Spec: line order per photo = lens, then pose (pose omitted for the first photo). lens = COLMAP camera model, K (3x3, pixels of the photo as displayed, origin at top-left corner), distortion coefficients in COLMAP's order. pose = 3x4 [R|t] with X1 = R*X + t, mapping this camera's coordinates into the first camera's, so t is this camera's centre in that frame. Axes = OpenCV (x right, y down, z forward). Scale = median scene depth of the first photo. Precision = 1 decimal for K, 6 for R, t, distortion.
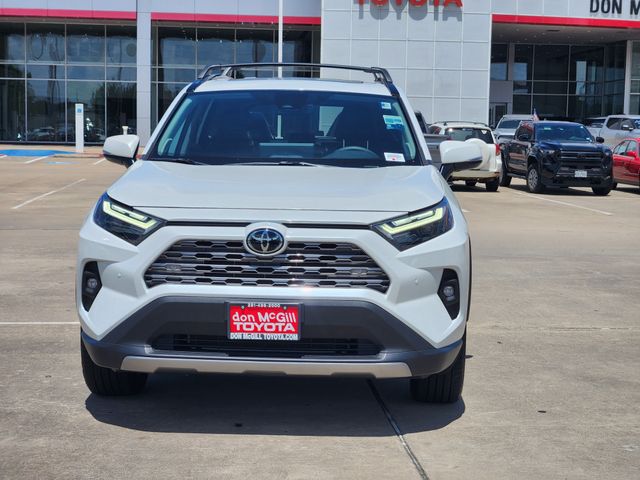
lens RADIAL K [[1205.3, 0, 321.2], [0, 1205.3, 238.3], [0, 0, 1]] dist [-0.001806, 0.000000]
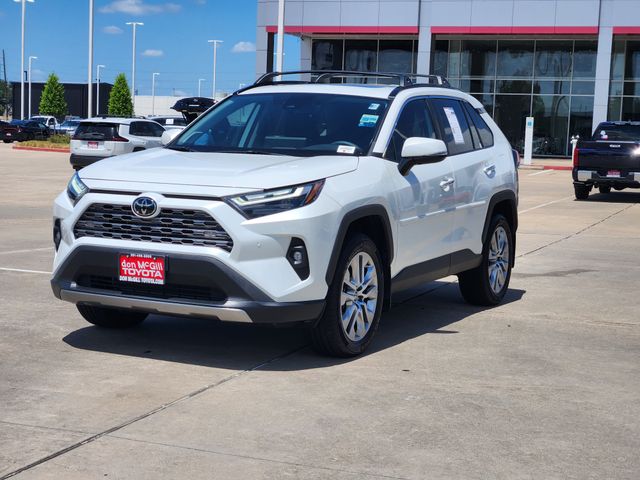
lens RADIAL K [[1205.3, 0, 316.4], [0, 1205.3, 244.5], [0, 0, 1]] dist [-0.001806, 0.000000]
pose [[0.904618, 0.051671, -0.423080, 0.660297], [-0.055089, 0.998473, 0.004155, 0.027116], [0.422649, 0.019549, 0.906083, -0.093395]]
